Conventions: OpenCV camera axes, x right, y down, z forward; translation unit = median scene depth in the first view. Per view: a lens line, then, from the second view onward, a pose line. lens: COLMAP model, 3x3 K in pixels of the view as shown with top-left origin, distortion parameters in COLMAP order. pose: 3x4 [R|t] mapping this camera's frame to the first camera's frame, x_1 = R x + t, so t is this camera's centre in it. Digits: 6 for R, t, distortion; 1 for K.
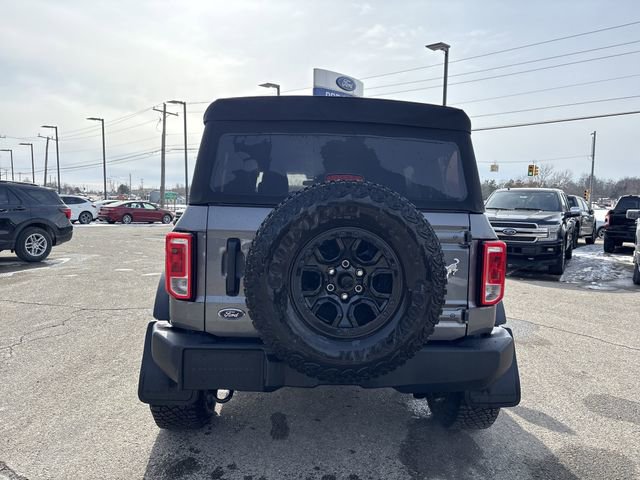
lens RADIAL K [[484.1, 0, 319.0], [0, 484.1, 236.2], [0, 0, 1]] dist [0.021732, -0.014169]
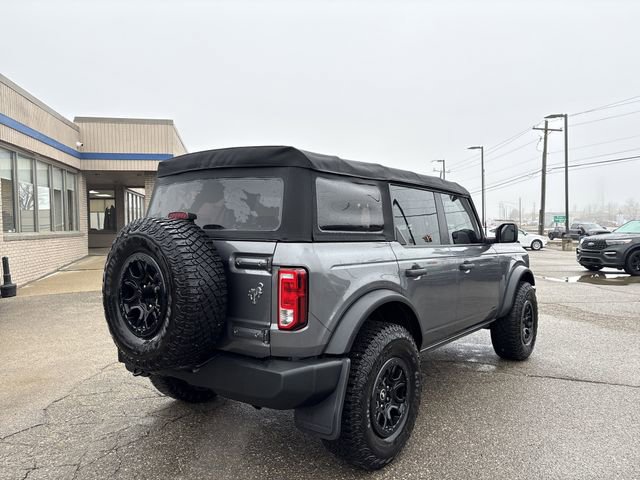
lens RADIAL K [[484.1, 0, 316.6], [0, 484.1, 234.3], [0, 0, 1]] dist [0.021732, -0.014169]
pose [[0.748935, -0.017147, -0.662421, 0.332289], [-0.020716, 0.998571, -0.049270, -0.002583], [0.662319, 0.050623, 0.747509, 0.079890]]
